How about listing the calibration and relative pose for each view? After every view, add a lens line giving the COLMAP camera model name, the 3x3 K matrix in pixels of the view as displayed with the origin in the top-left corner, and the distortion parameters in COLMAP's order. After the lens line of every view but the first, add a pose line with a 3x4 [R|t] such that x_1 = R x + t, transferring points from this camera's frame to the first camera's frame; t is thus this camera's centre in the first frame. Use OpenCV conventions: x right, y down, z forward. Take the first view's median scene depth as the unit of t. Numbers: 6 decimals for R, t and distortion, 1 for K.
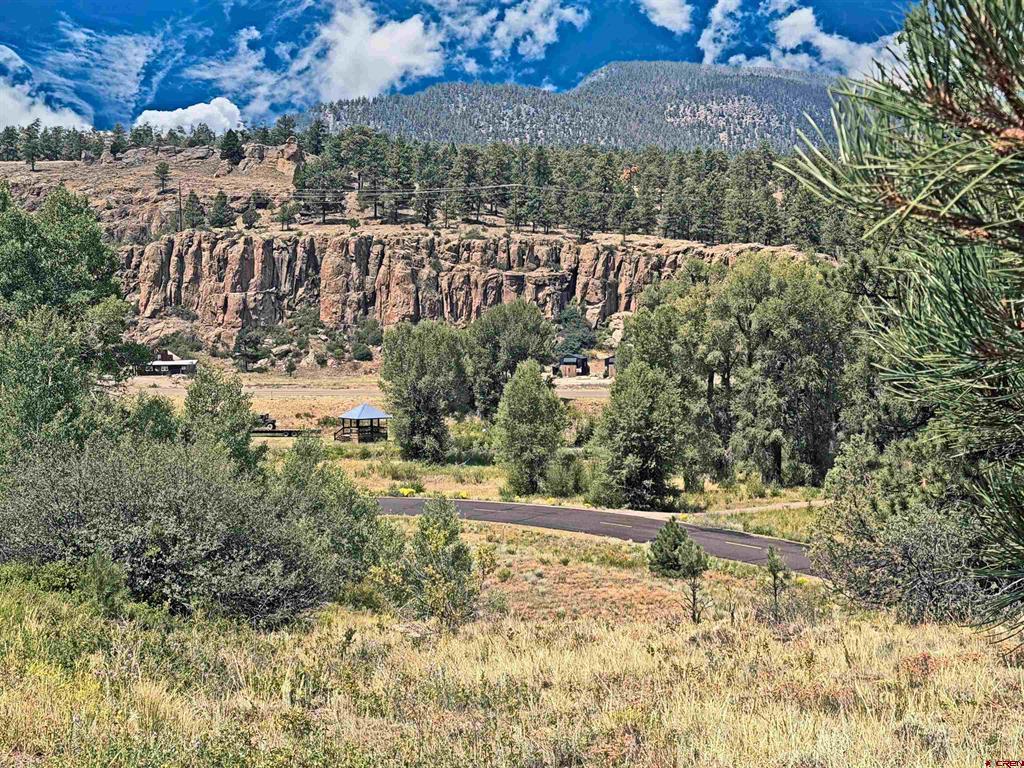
lens RADIAL K [[1560.2, 0, 519.3], [0, 1560.2, 388.3], [0, 0, 1]] dist [0.137601, 0.000000]
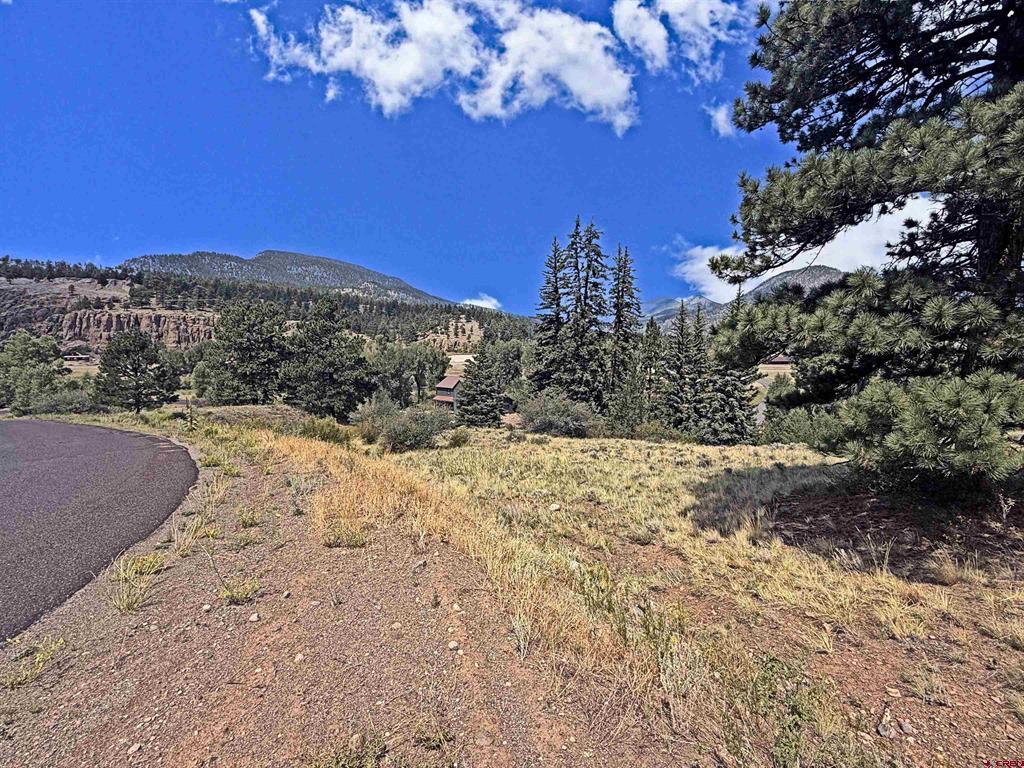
lens RADIAL K [[501.9, 0, 511.8], [0, 501.9, 382.0], [0, 0, 1]] dist [0.003143, -0.000355]
pose [[0.881463, -0.023500, 0.471668, 0.043349], [0.001144, 0.998865, 0.047627, -0.011827], [-0.472252, -0.041442, 0.880489, -0.189944]]
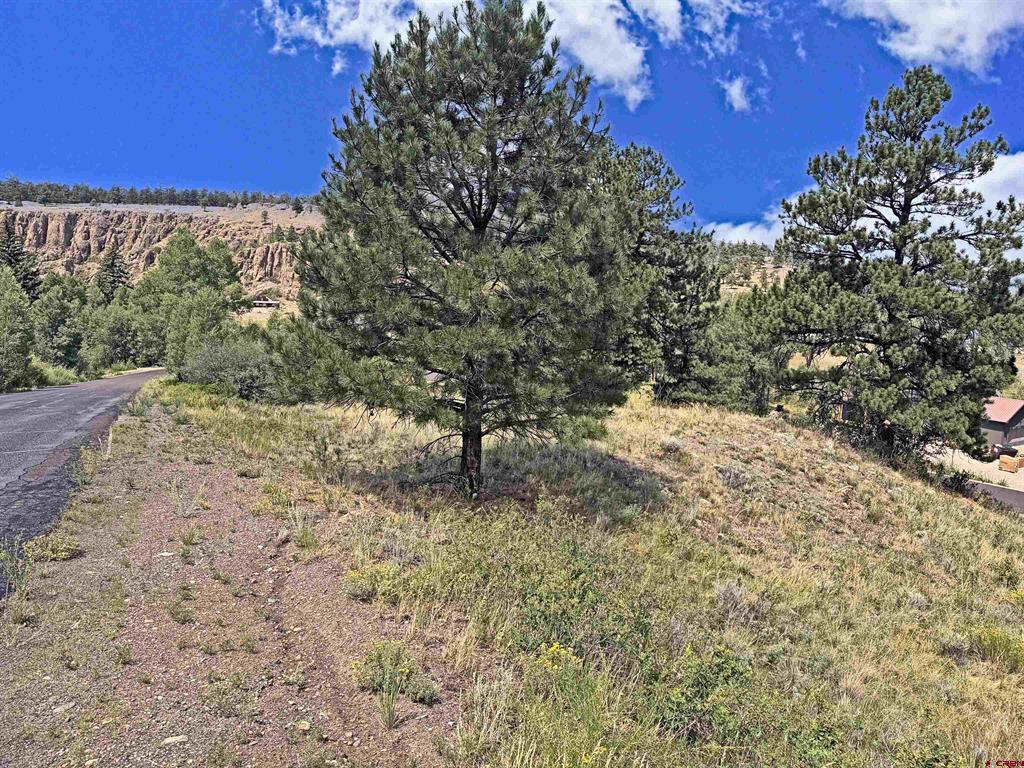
lens RADIAL K [[688.8, 0, 544.7], [0, 688.8, 389.2], [0, 0, 1]] dist [-0.020322, -0.025173]
pose [[0.986138, 0.026964, 0.163722, 0.011044], [-0.042984, 0.994538, 0.095110, -0.002534], [-0.160263, -0.100829, 0.981911, -0.035339]]
